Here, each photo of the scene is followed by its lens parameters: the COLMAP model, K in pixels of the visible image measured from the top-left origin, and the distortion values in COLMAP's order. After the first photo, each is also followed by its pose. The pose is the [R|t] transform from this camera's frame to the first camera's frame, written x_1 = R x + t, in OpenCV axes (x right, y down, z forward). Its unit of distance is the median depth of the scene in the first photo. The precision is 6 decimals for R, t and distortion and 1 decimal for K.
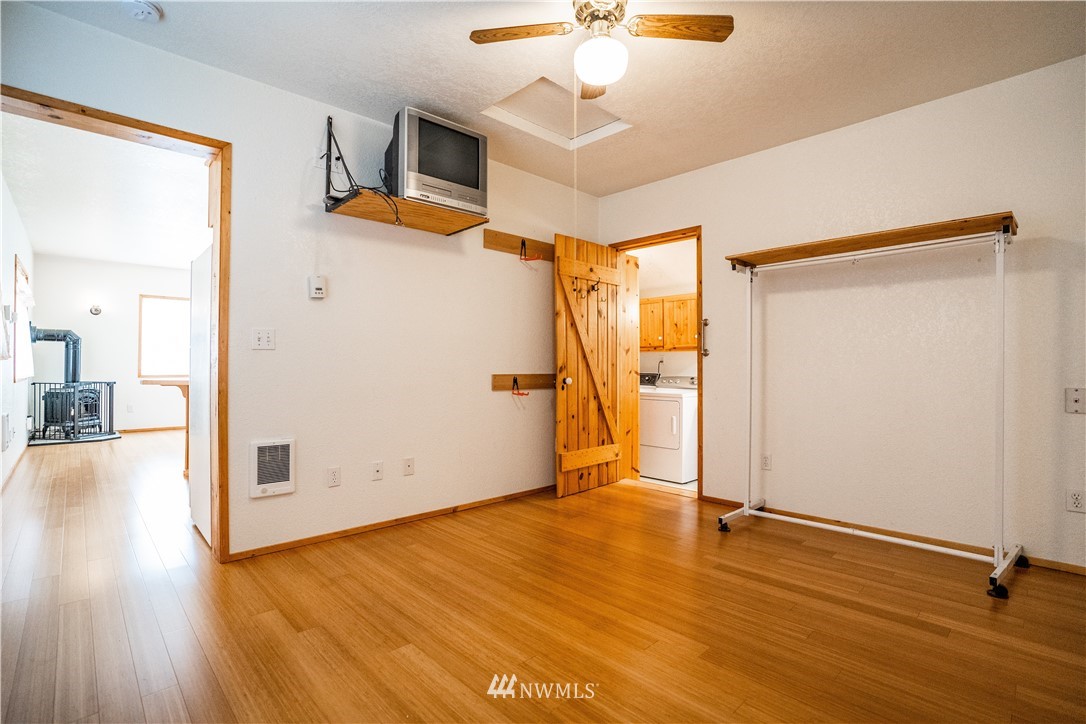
lens RADIAL K [[510.0, 0, 542.8], [0, 510.0, 364.2], [0, 0, 1]] dist [-0.072039, 0.028229]
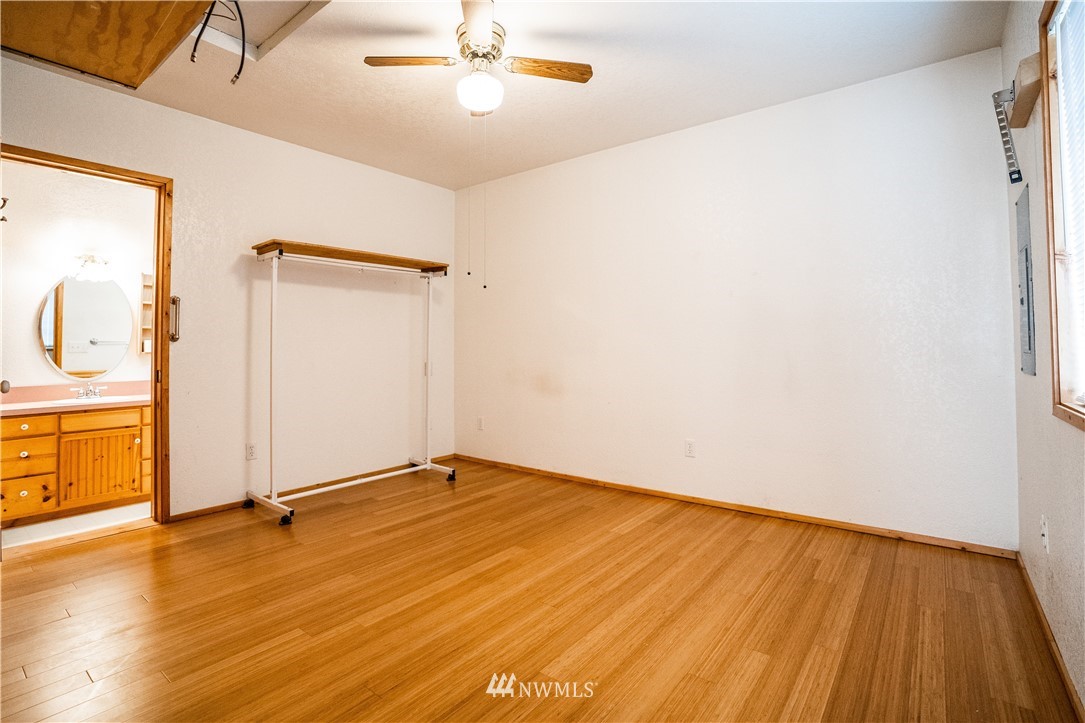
lens RADIAL K [[510.0, 0, 542.5], [0, 510.0, 361.5], [0, 0, 1]] dist [-0.077305, 0.000033]
pose [[-0.150003, -0.025533, 0.988356, -0.944672], [-0.001582, 0.999671, 0.025585, -0.007932], [-0.988684, 0.002275, -0.149994, 0.955144]]
